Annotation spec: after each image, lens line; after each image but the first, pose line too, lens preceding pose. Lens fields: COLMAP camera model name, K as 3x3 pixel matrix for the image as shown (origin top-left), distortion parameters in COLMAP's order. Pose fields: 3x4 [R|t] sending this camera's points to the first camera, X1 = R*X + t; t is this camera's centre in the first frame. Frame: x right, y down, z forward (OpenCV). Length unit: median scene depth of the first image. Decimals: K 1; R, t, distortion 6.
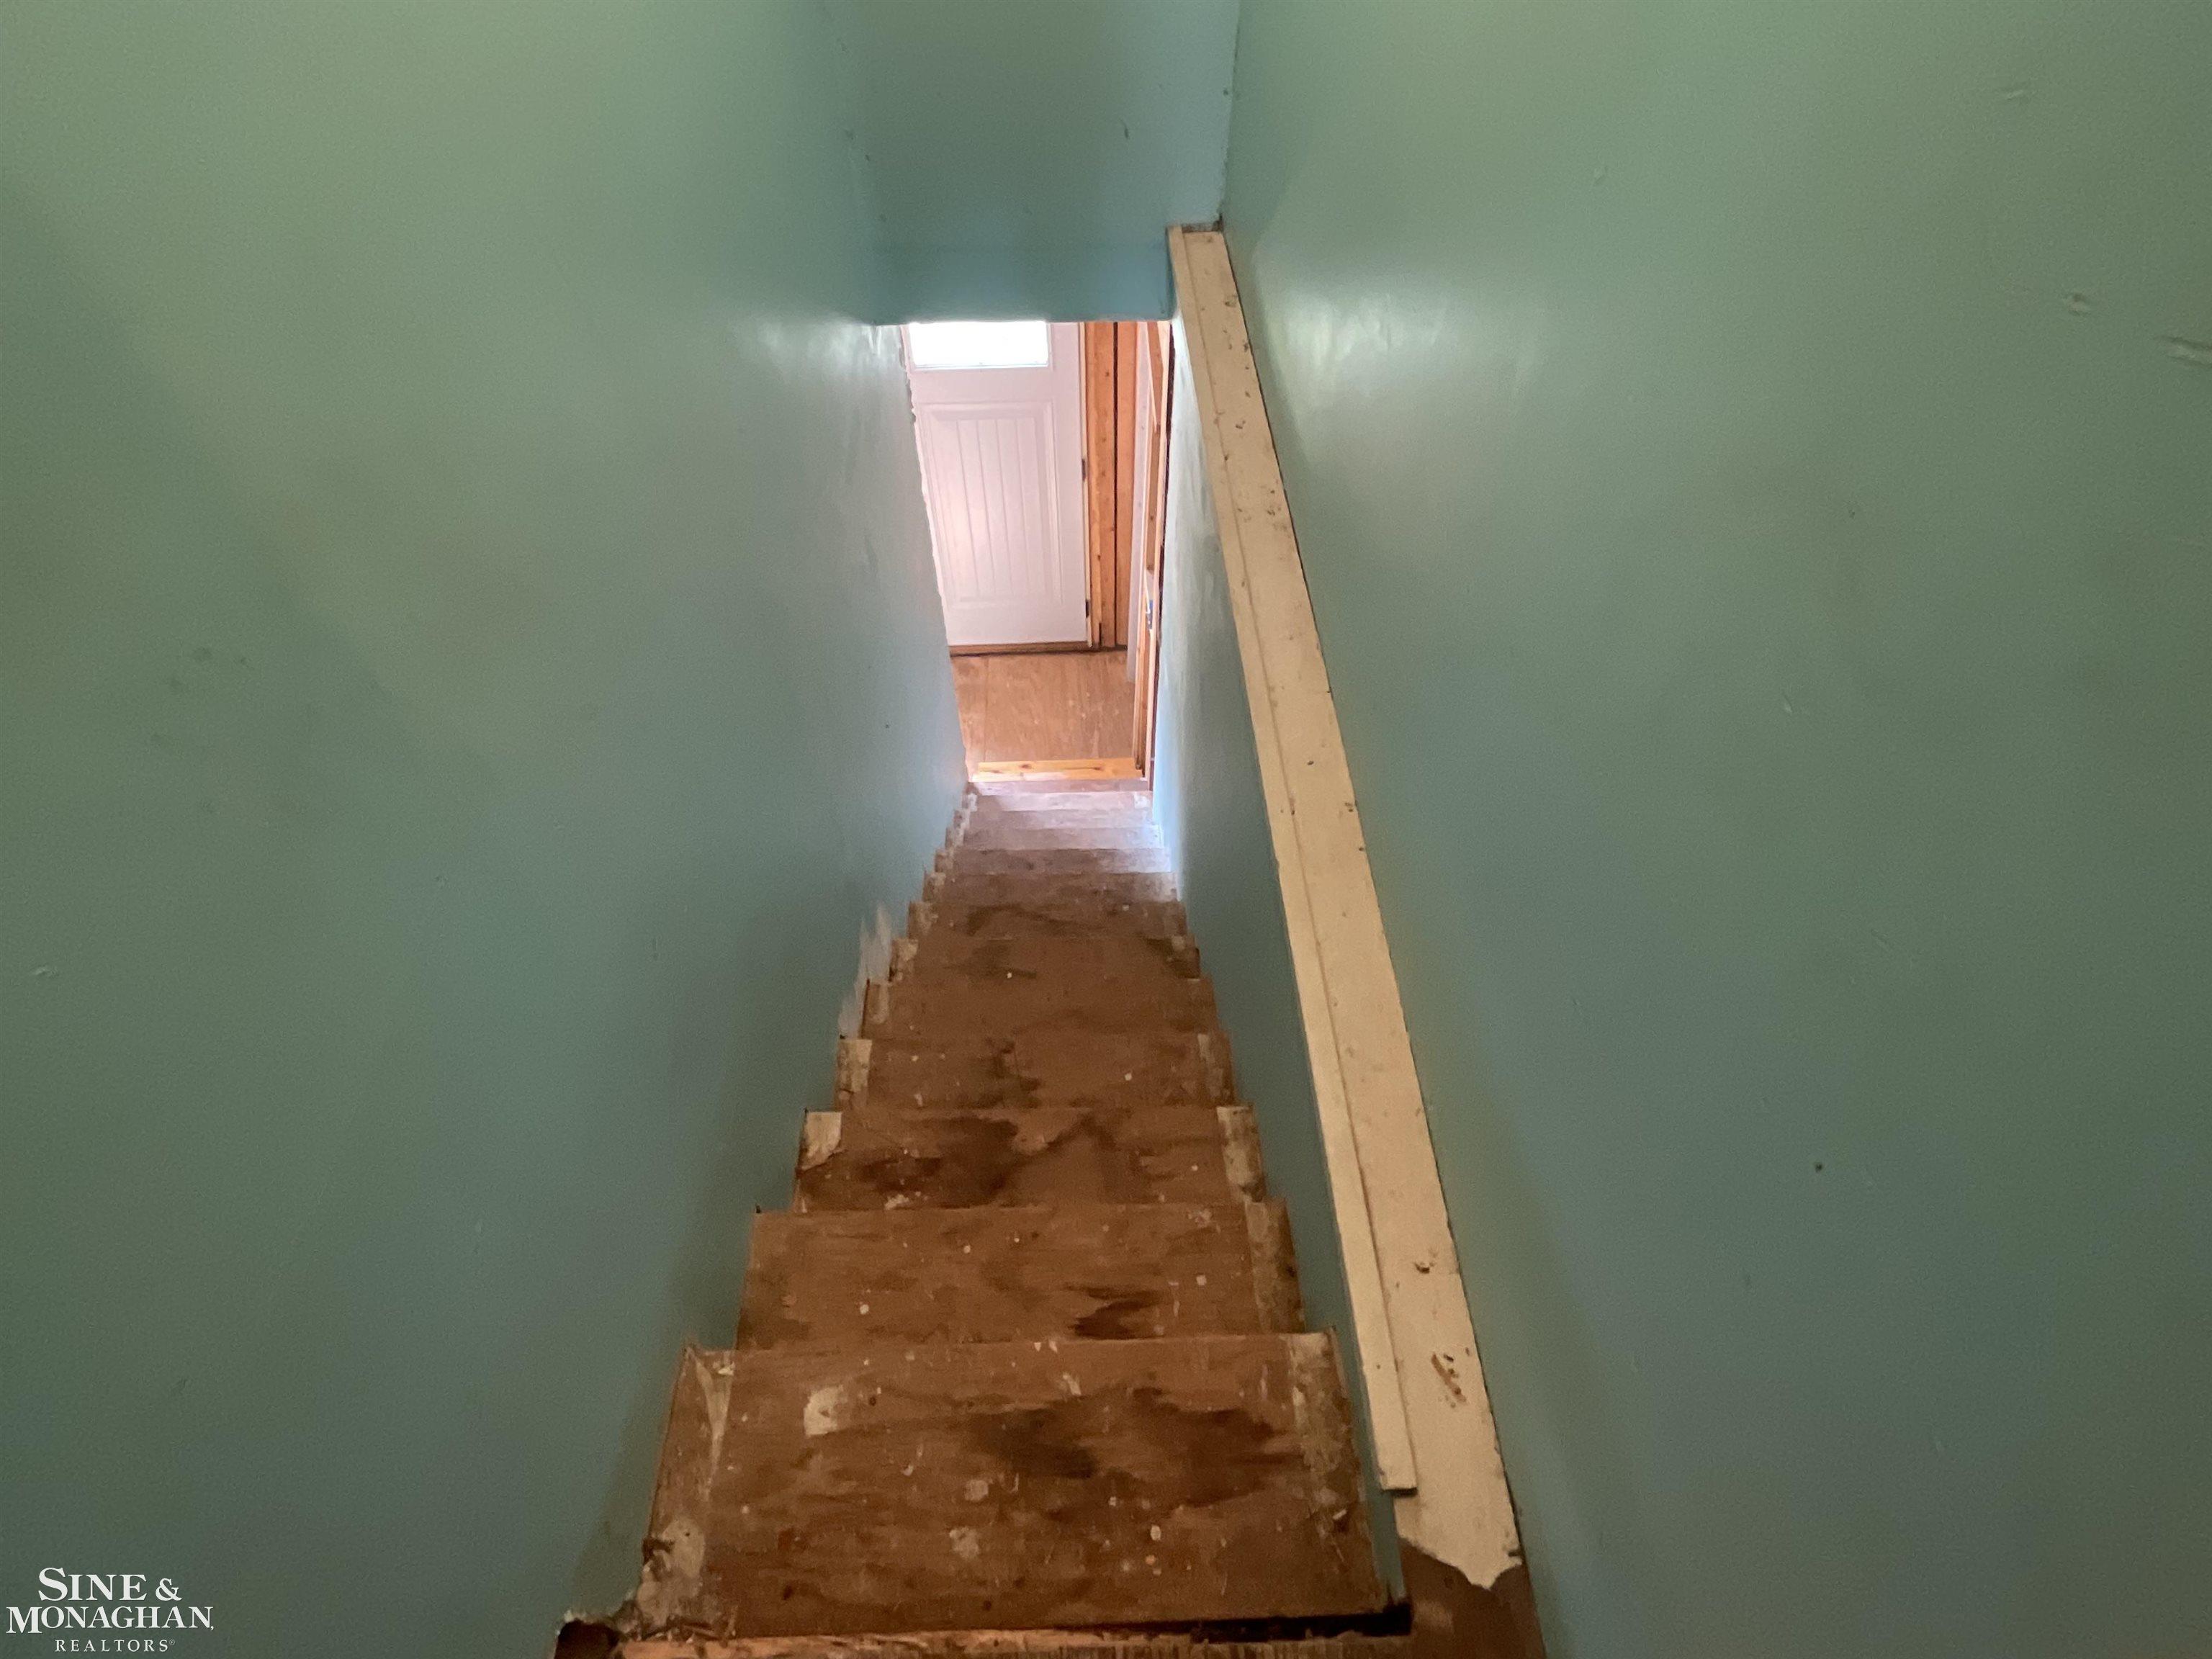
lens RADIAL K [[1105.2, 0, 1106.0], [0, 1105.2, 829.5], [0, 0, 1]] dist [-0.010359, 0.012280]
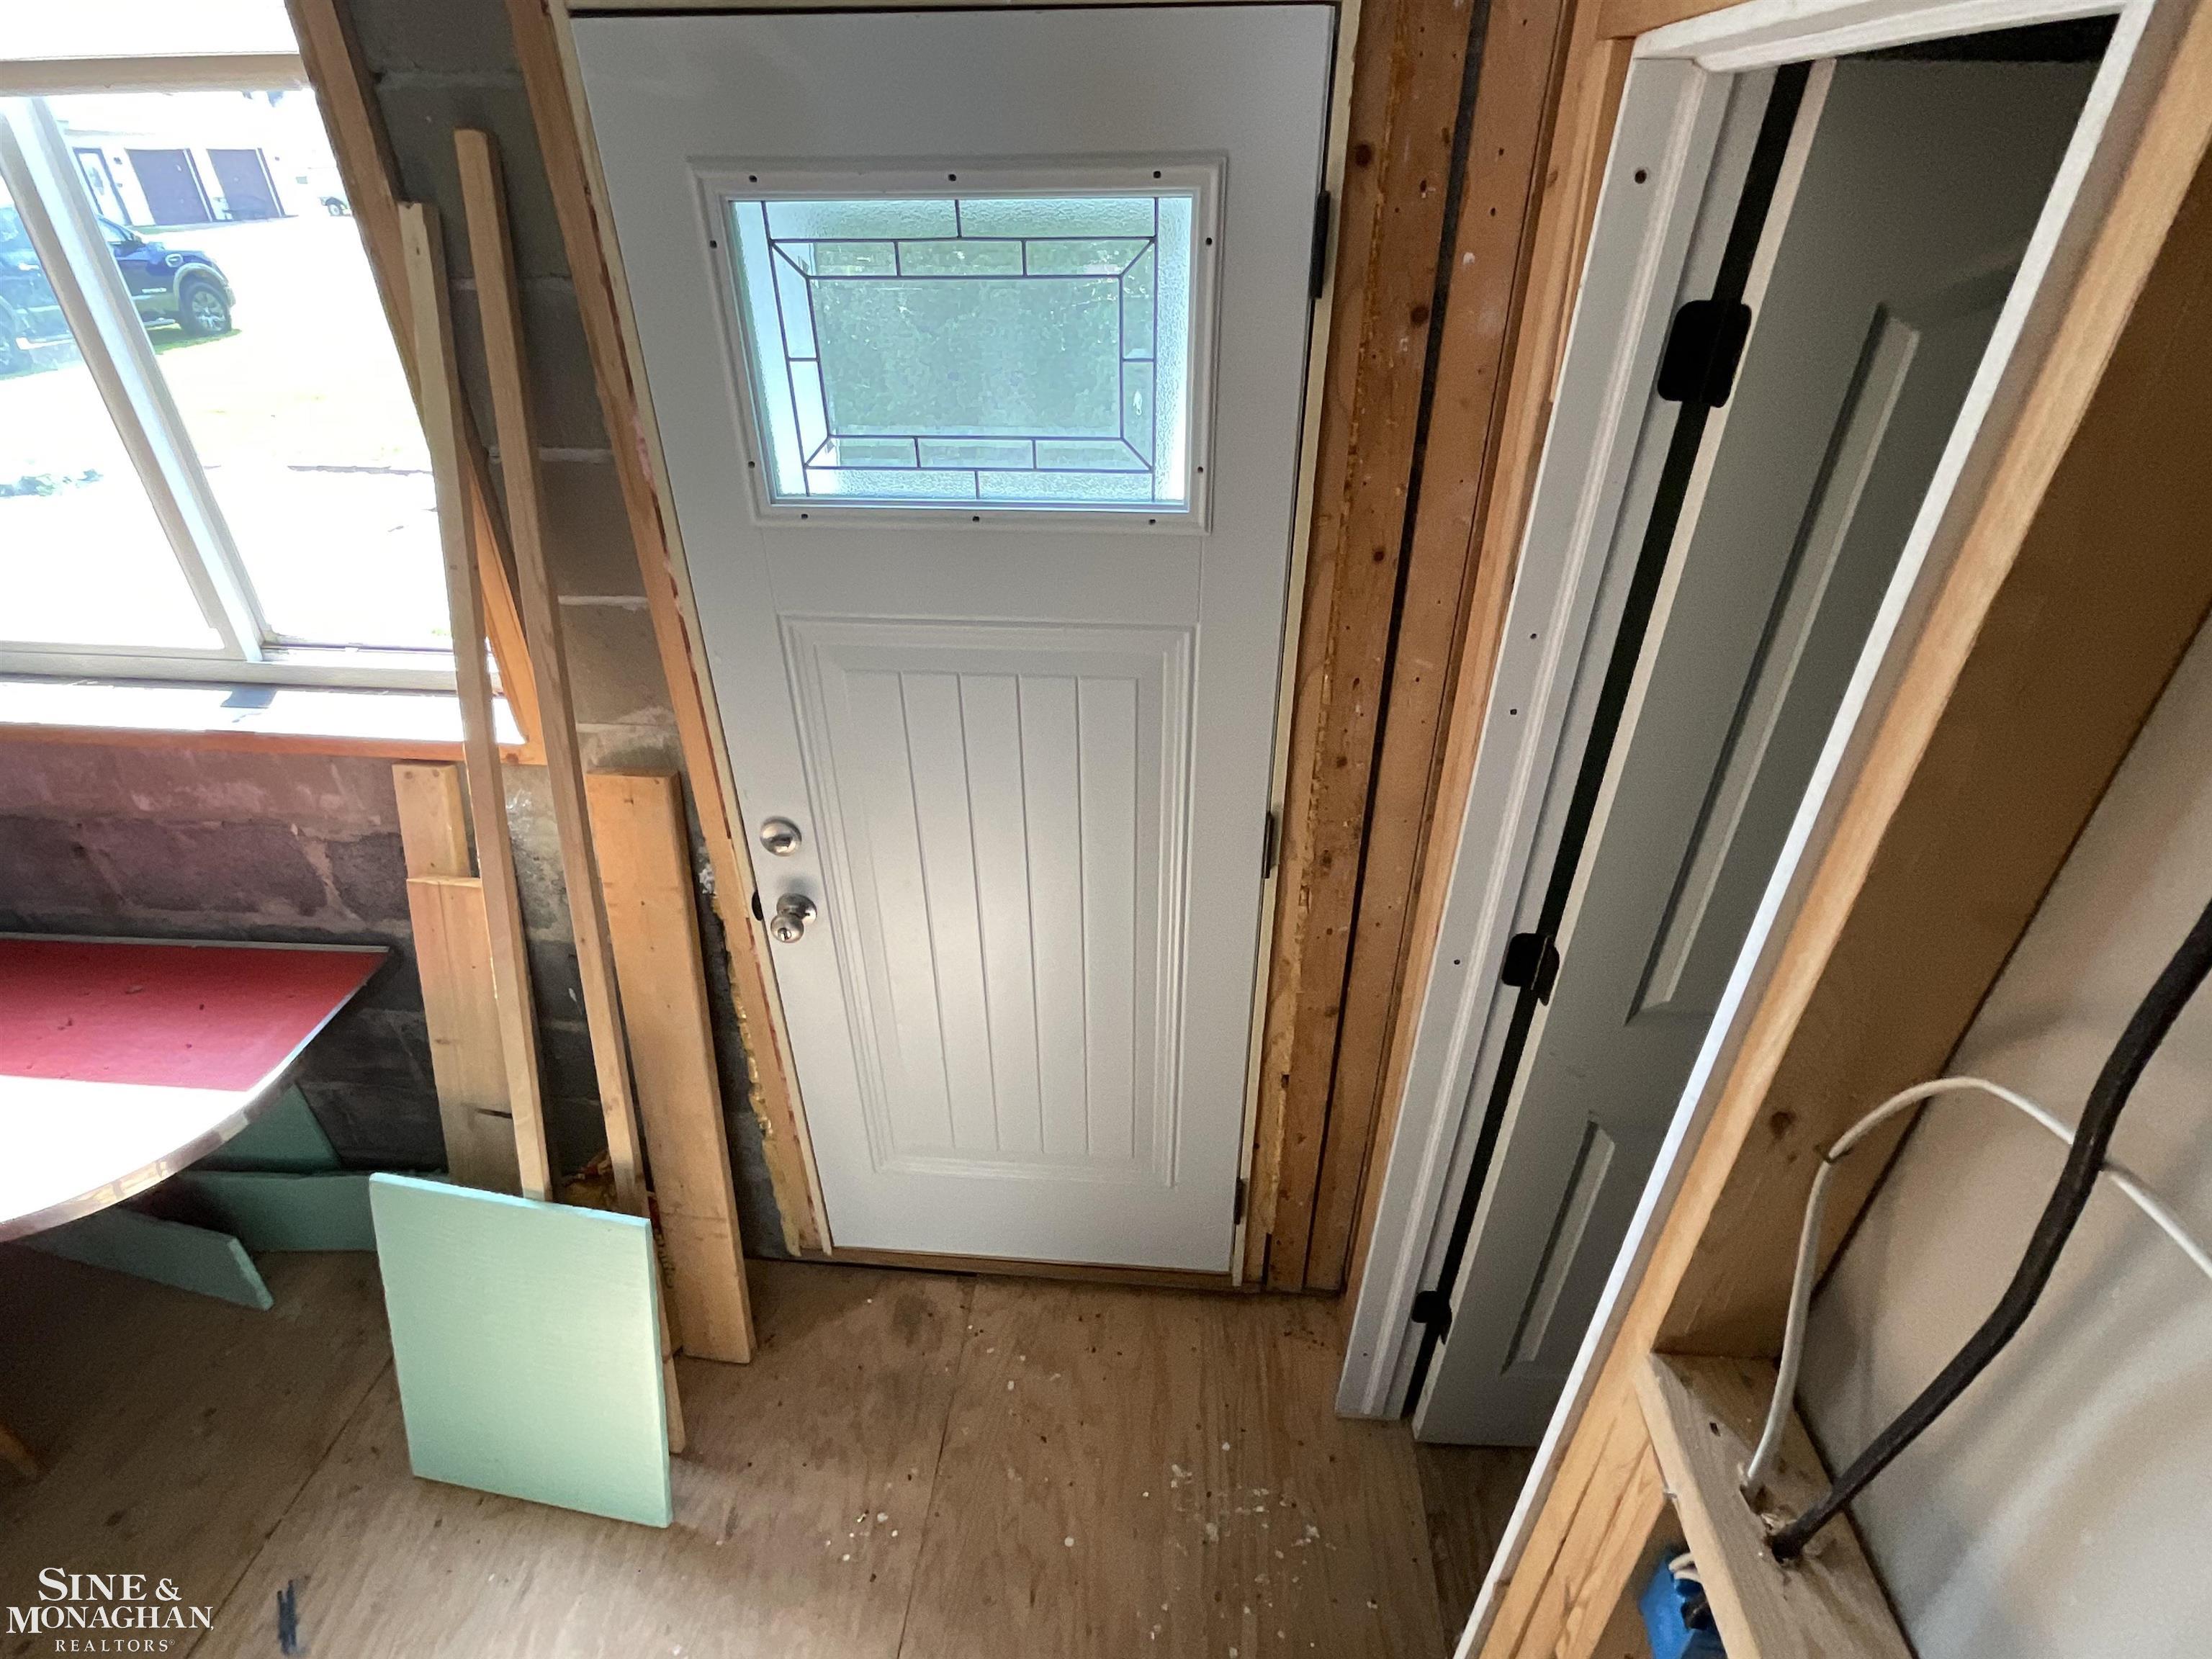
lens RADIAL K [[1105.2, 0, 1106.0], [0, 1105.2, 829.5], [0, 0, 1]] dist [-0.010359, 0.012280]
pose [[0.991414, 0.068783, -0.111210, -0.029319], [-0.102837, 0.935438, -0.338202, -0.187491], [0.080767, 0.346734, 0.934480, 0.604527]]
